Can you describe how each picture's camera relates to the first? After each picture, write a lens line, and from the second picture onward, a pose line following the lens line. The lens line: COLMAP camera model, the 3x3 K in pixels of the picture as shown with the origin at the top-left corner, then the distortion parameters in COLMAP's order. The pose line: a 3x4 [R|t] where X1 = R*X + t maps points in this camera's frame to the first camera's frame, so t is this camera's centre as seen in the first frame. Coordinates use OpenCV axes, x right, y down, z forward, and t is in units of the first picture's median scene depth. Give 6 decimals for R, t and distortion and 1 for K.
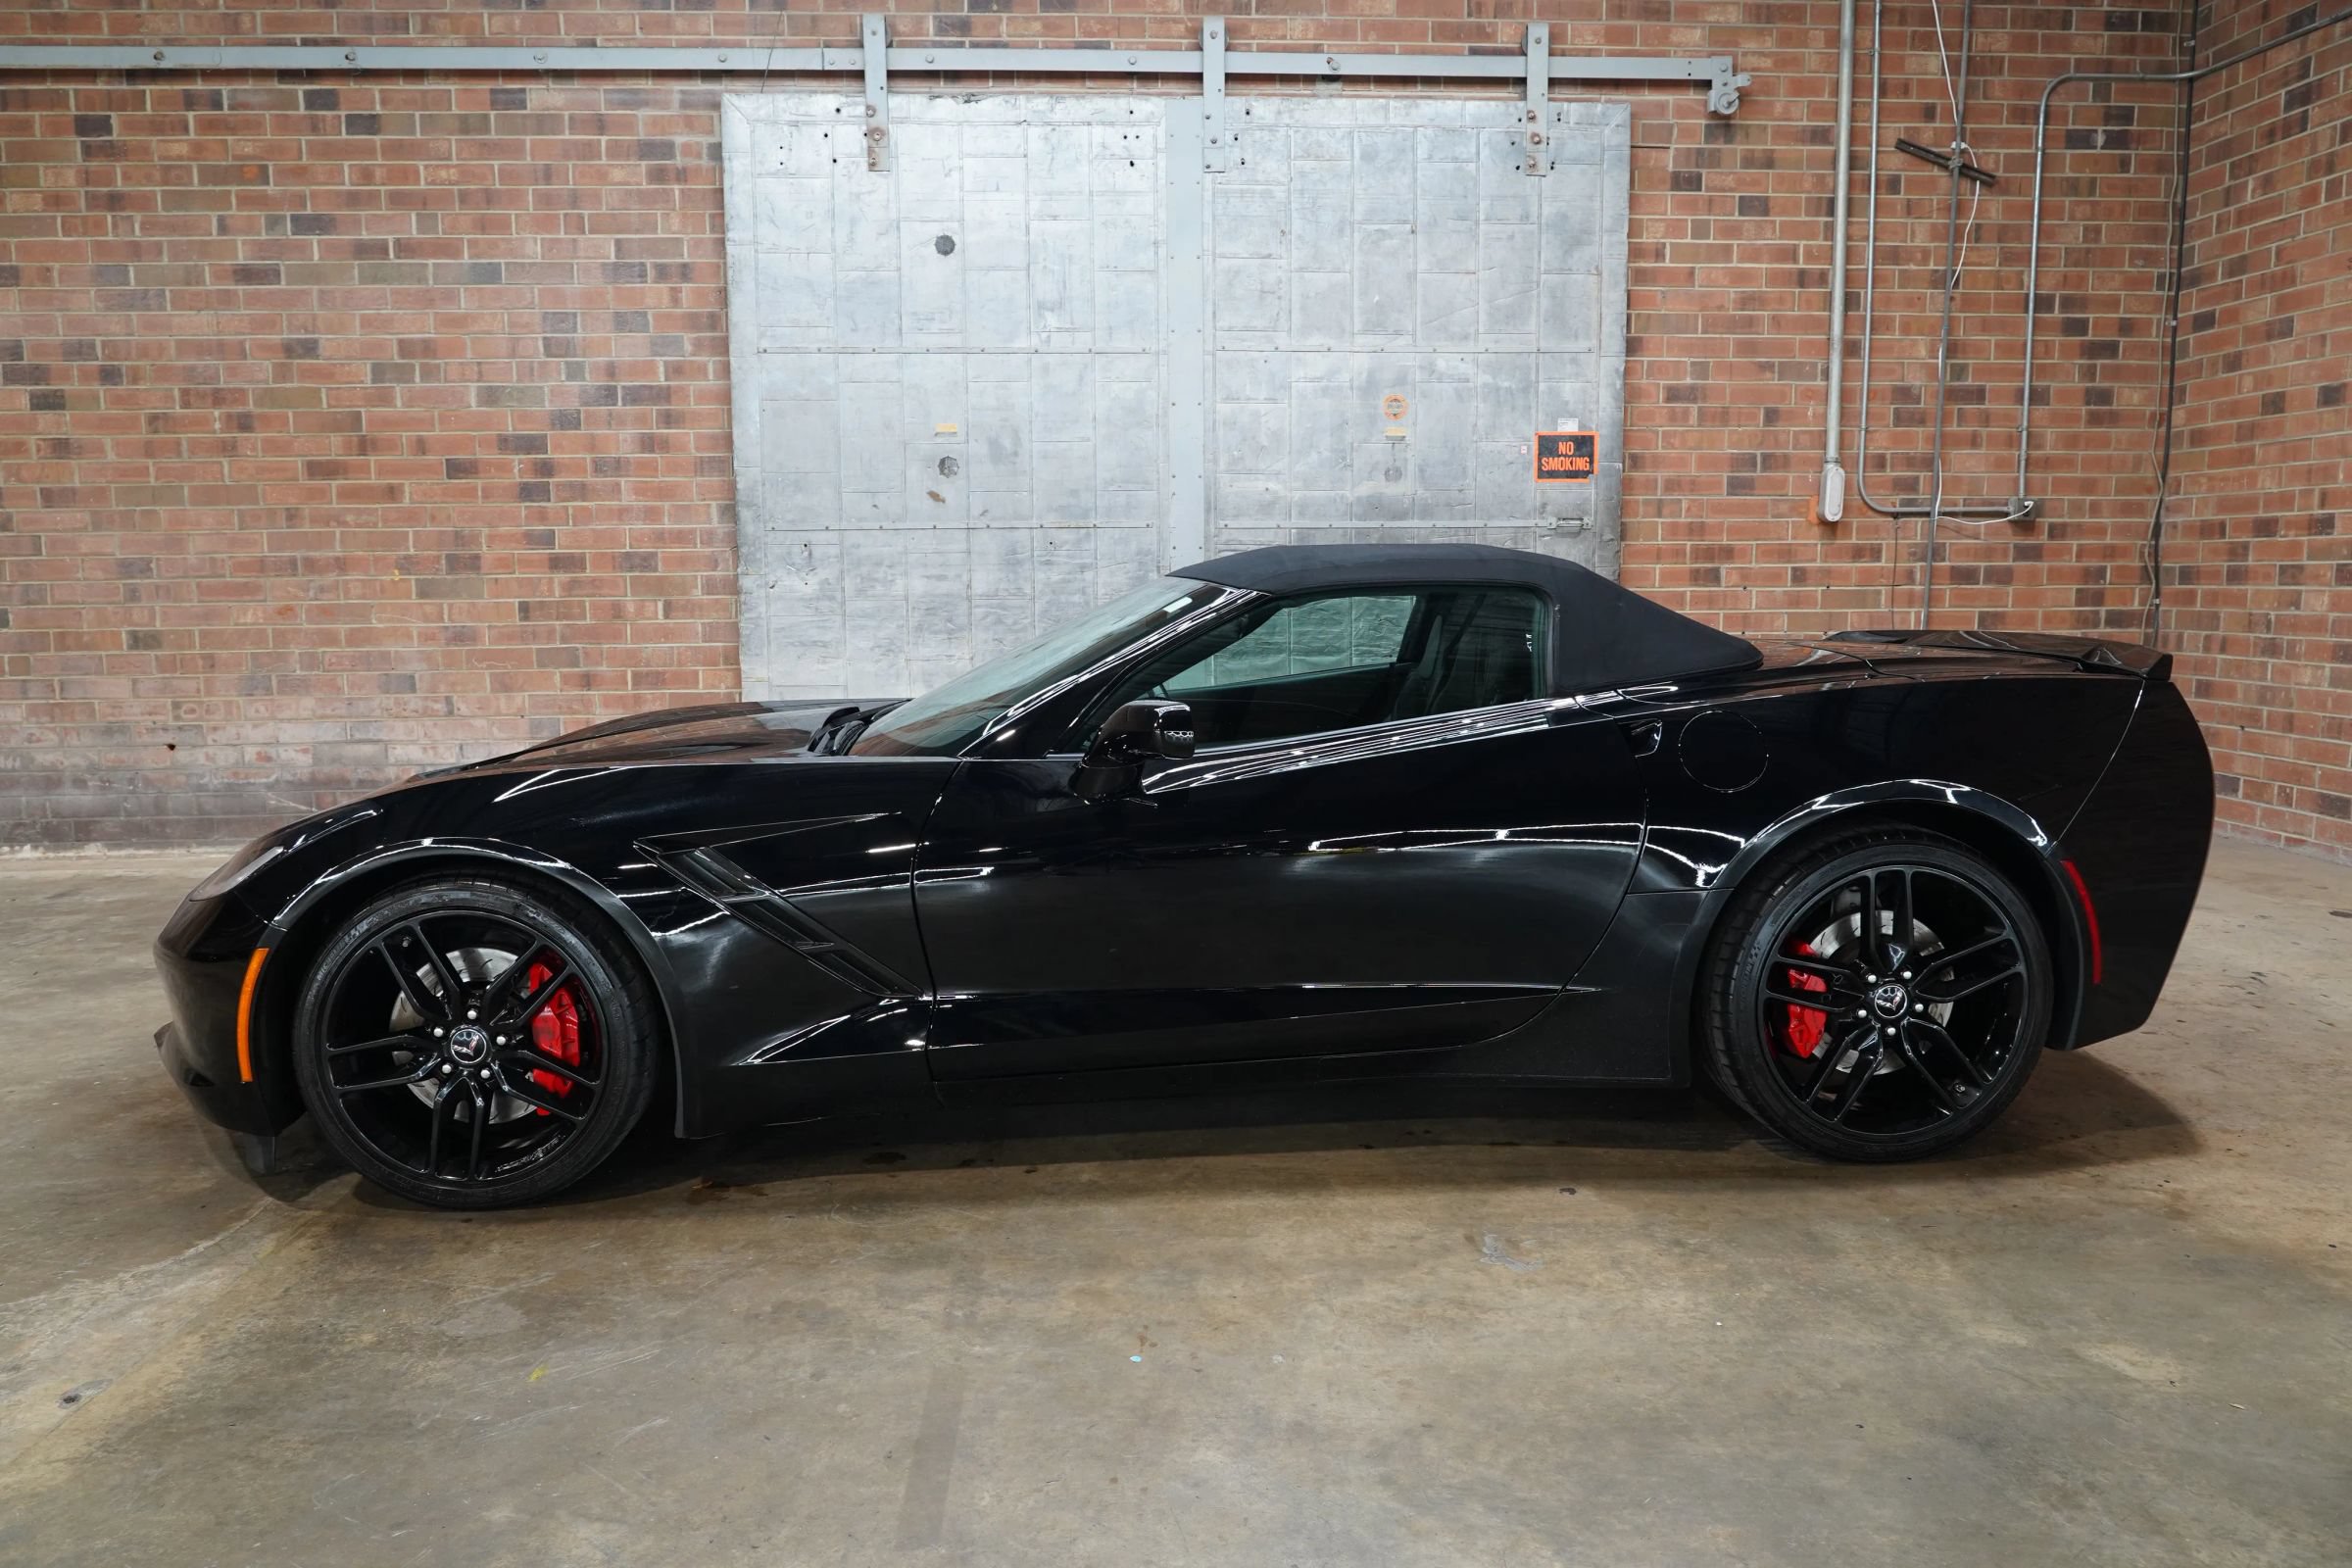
lens RADIAL K [[1593.3, 0, 1172.9], [0, 1593.3, 774.1], [0, 0, 1]] dist [-0.026977, 0.018643]
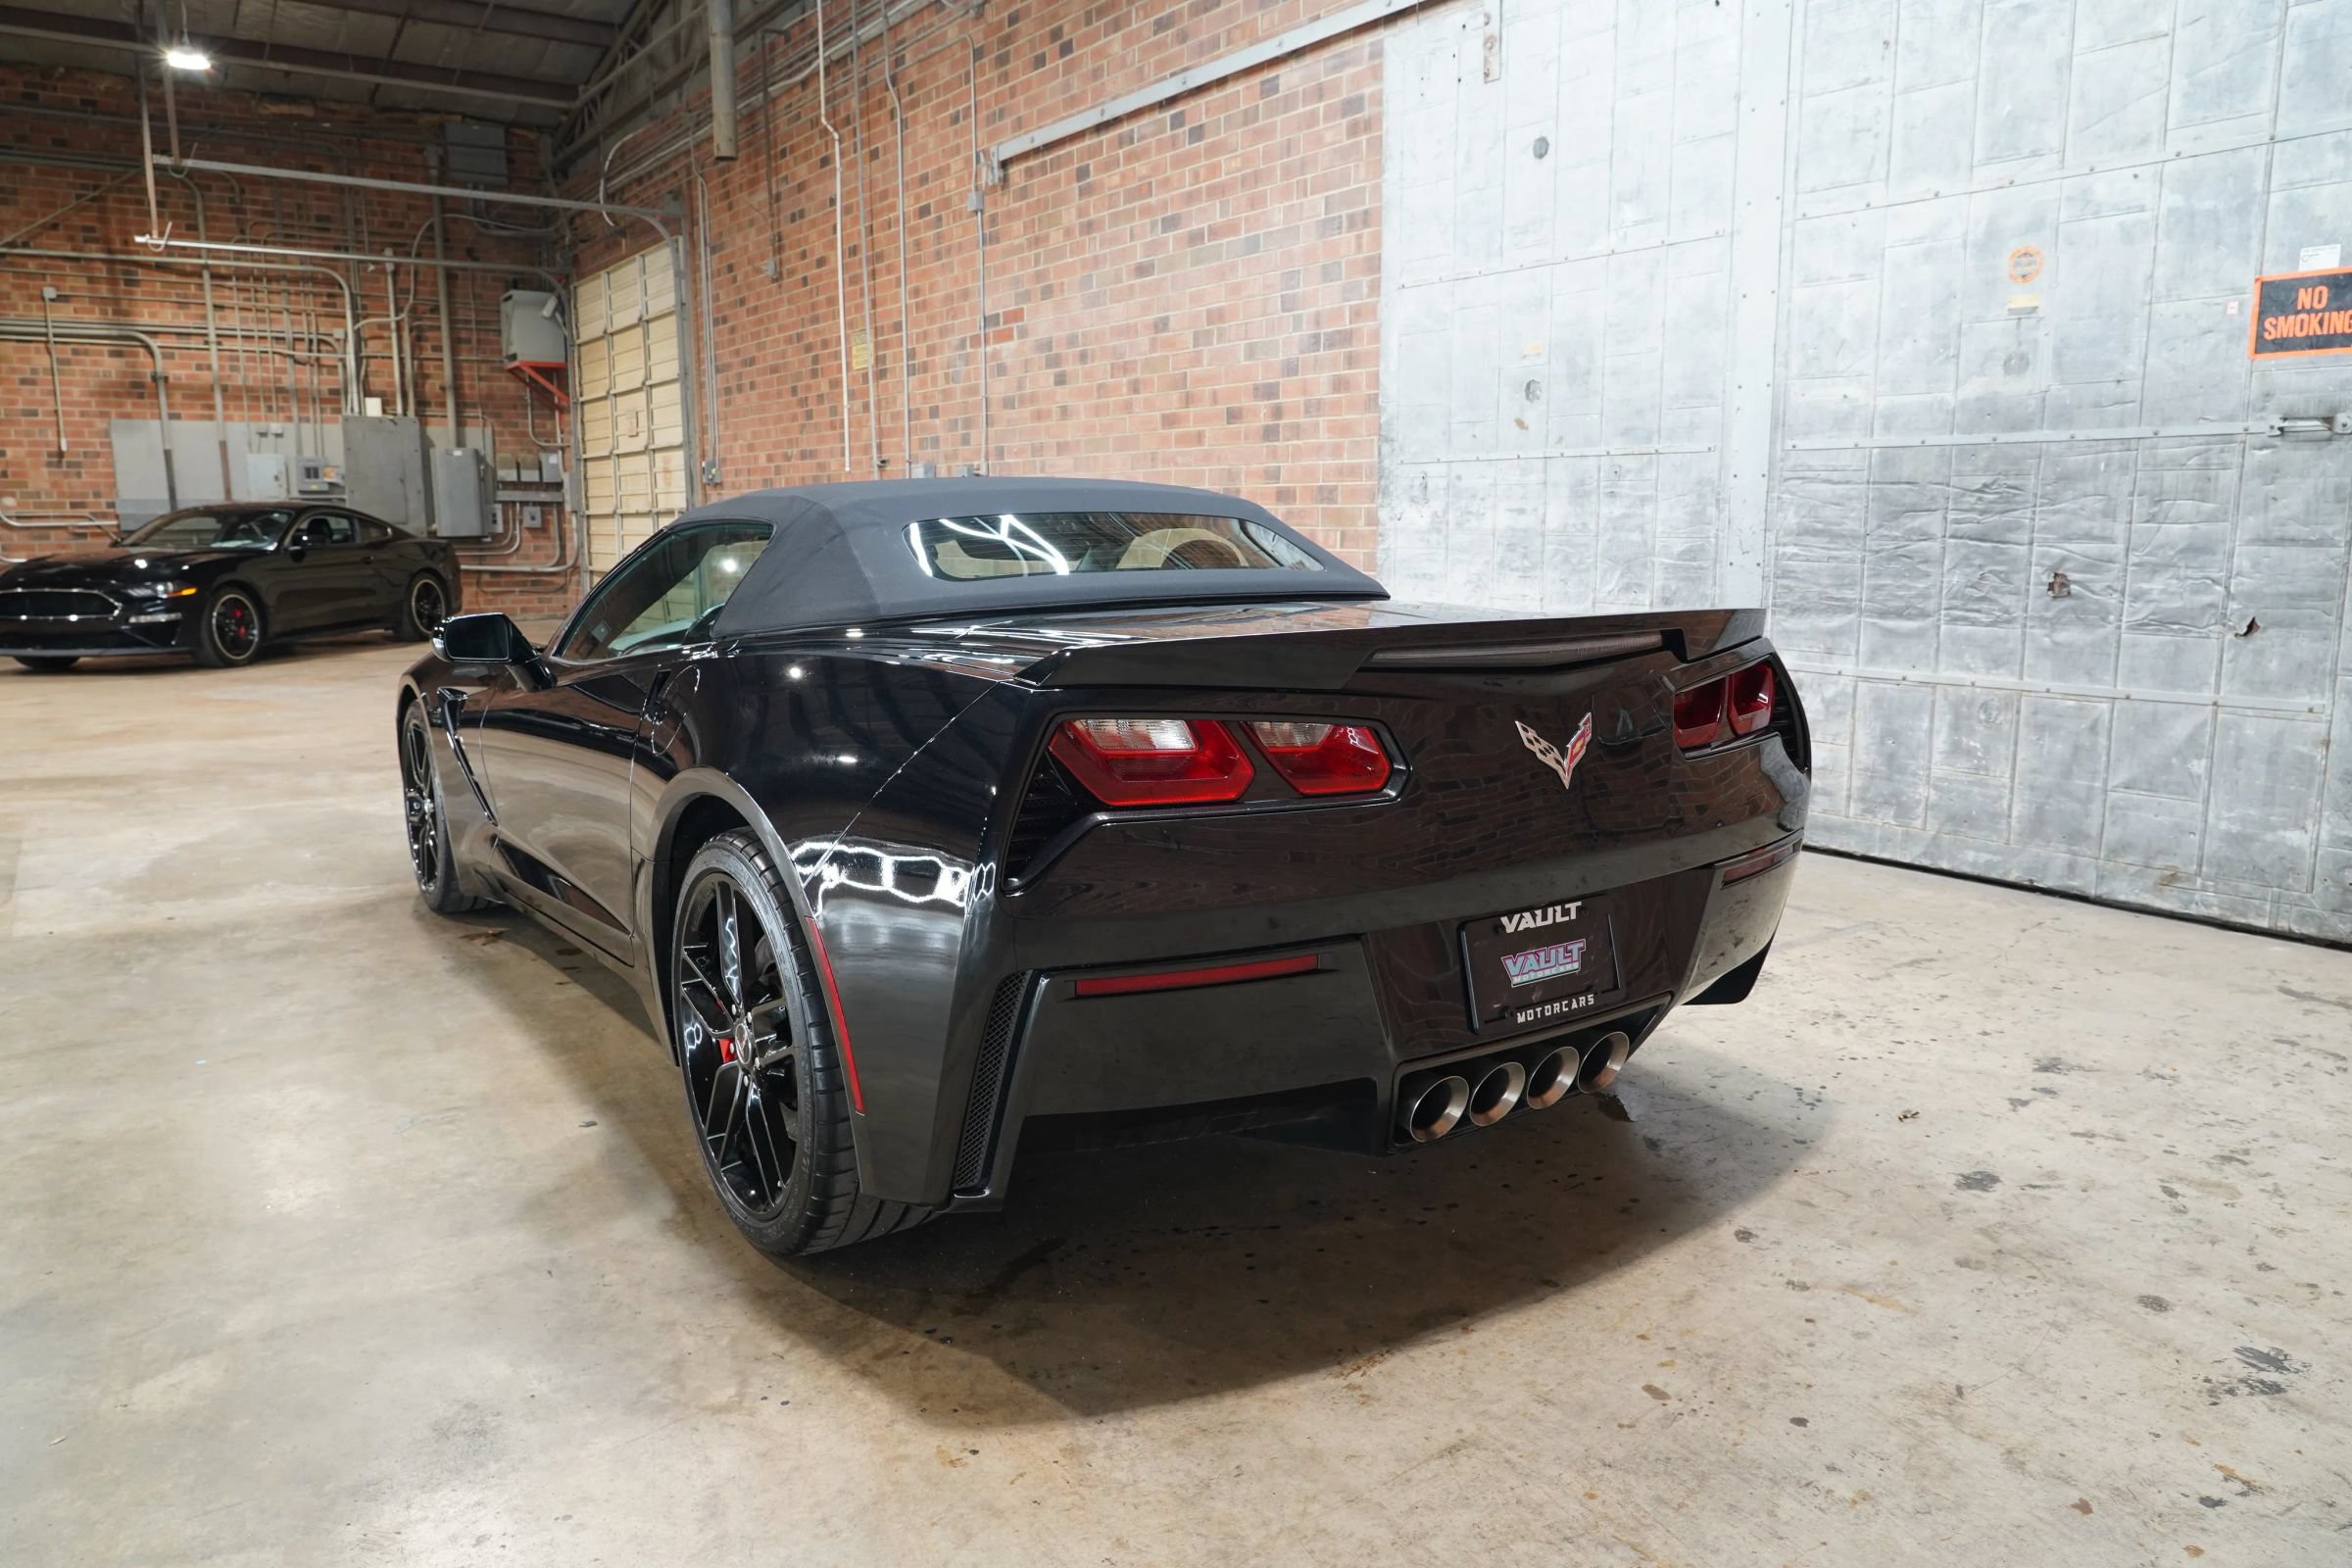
lens RADIAL K [[1593.3, 0, 1172.8], [0, 1593.3, 769.5], [0, 0, 1]] dist [-0.026977, 0.018643]
pose [[0.522166, 0.141305, -0.841056, 0.560571], [-0.105959, 0.989286, 0.100425, -0.045772], [0.846236, 0.036679, 0.531544, 0.340549]]
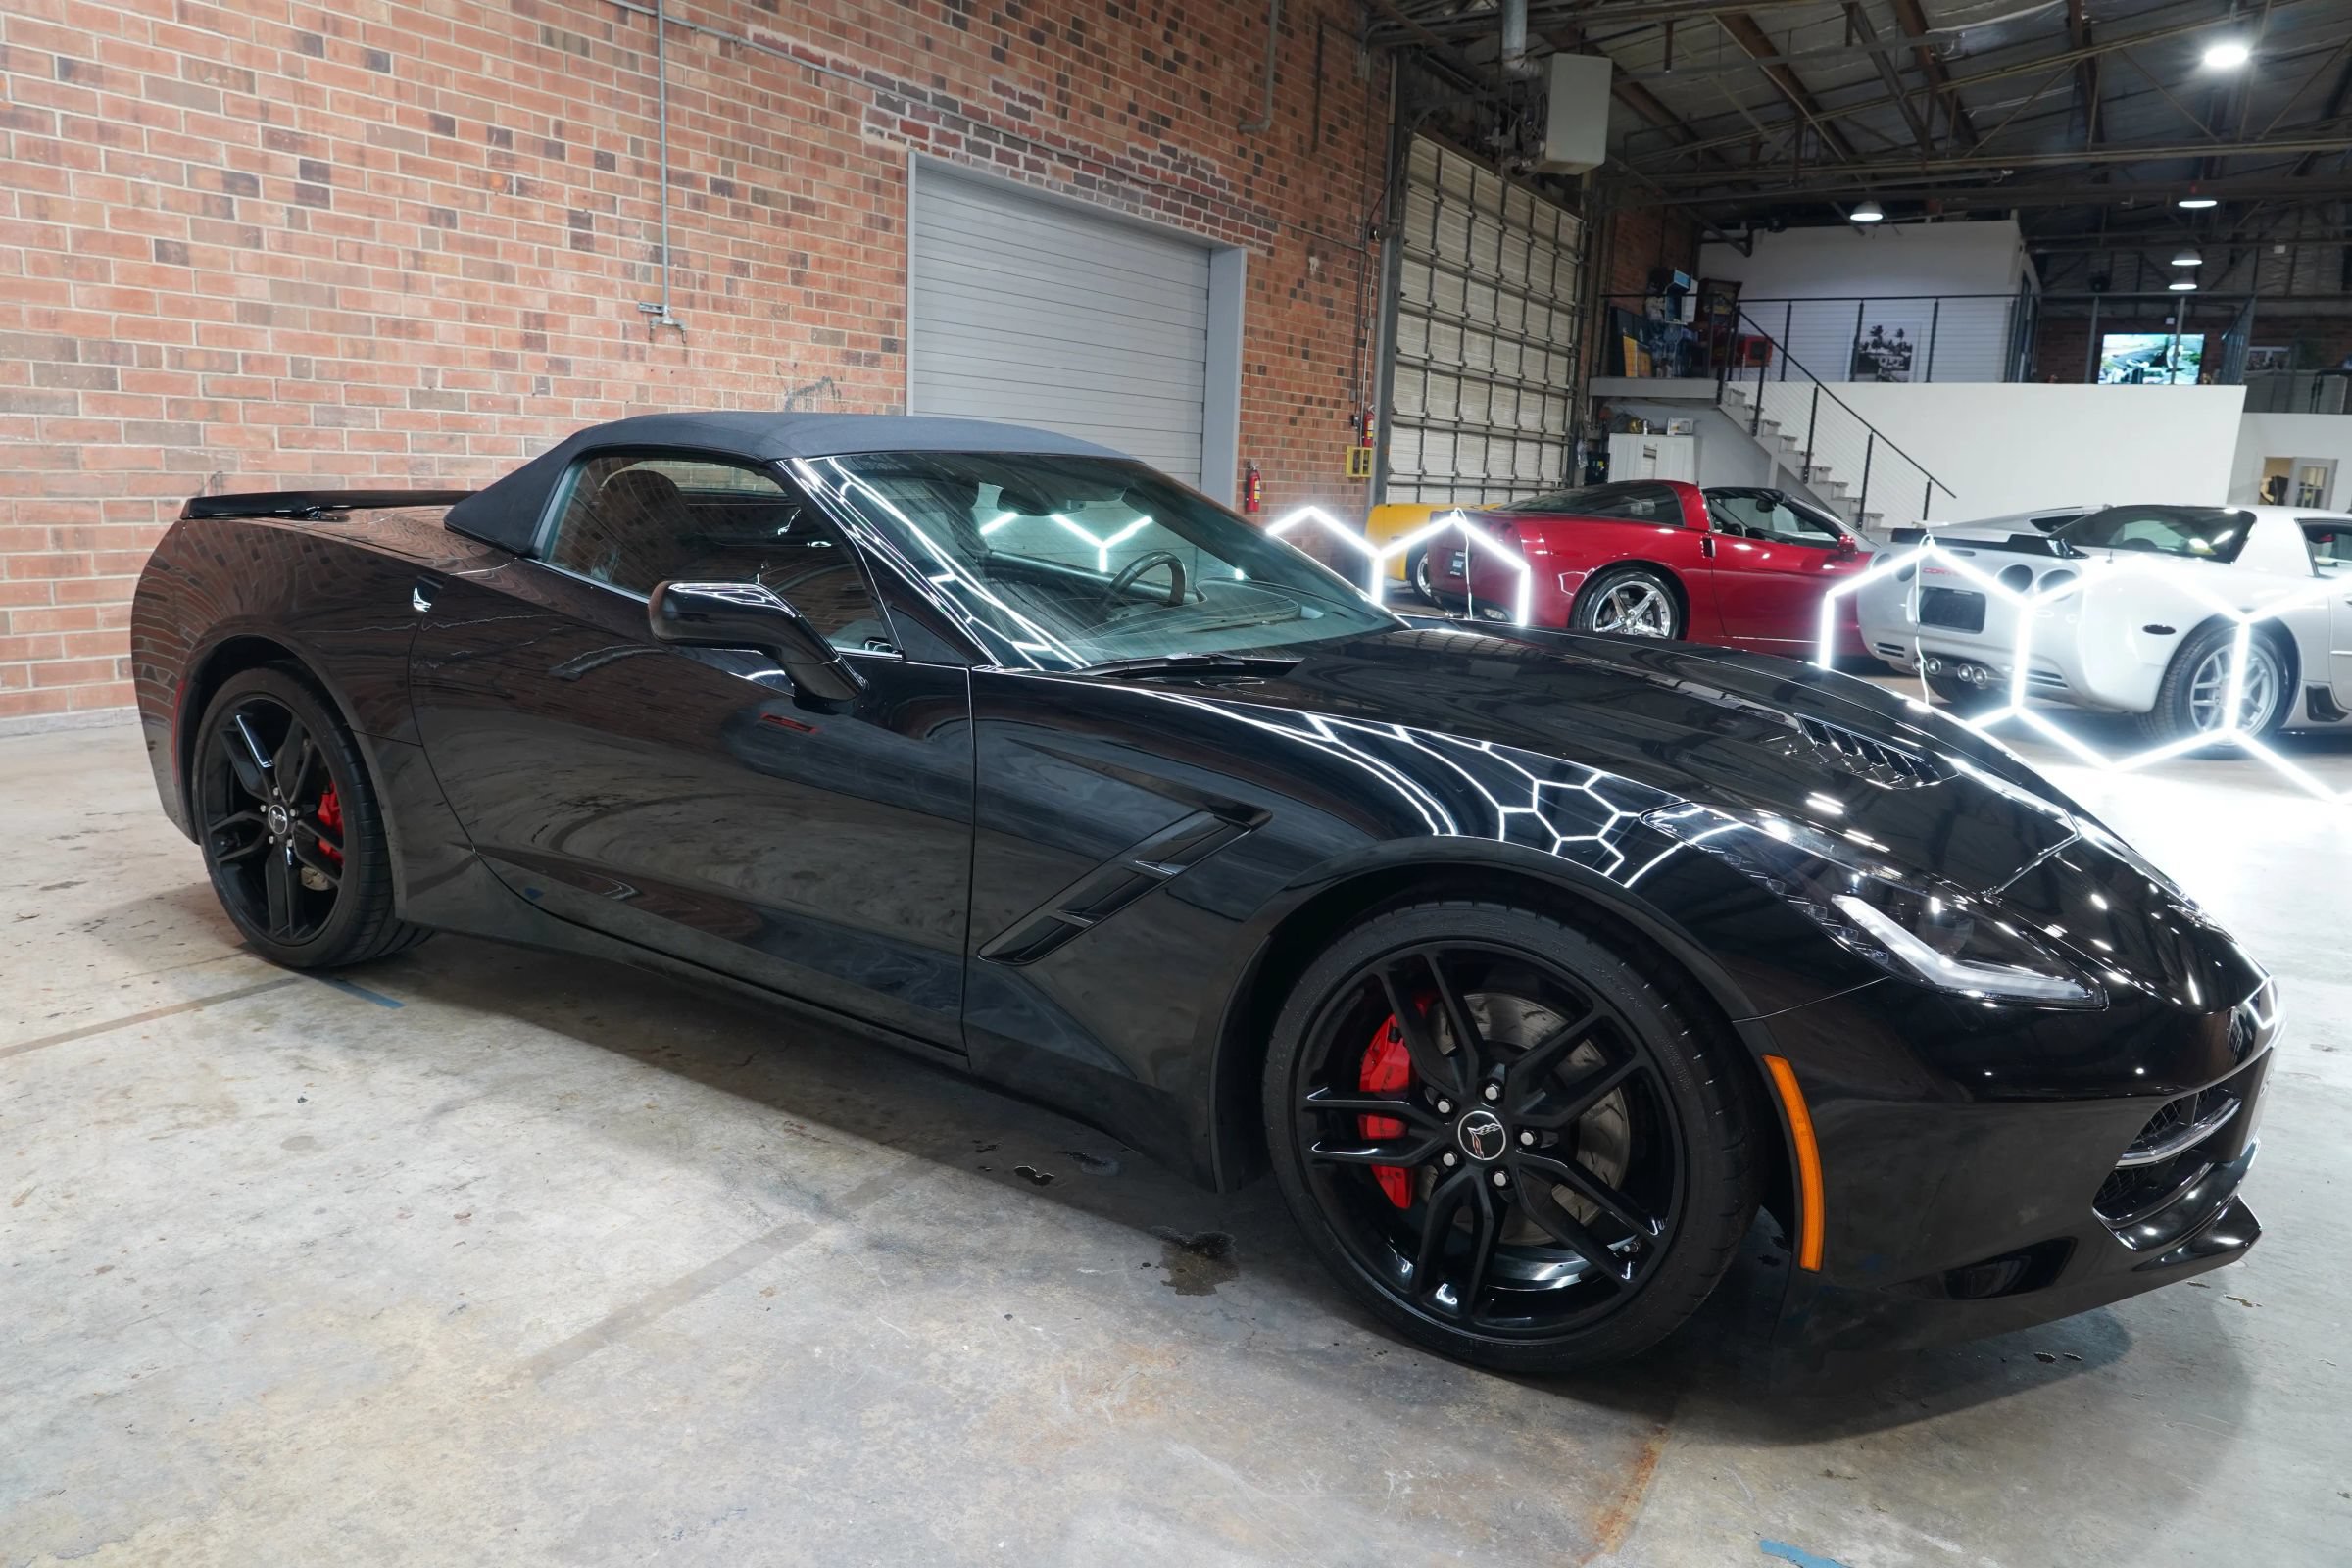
lens RADIAL K [[1593.3, 0, 1170.7], [0, 1593.3, 769.0], [0, 0, 1]] dist [-0.026977, 0.018643]
pose [[-0.822573, -0.127626, 0.554153, -0.318652], [0.040636, 0.958806, 0.281140, -0.112872], [-0.567206, 0.253777, -0.783501, 0.950207]]
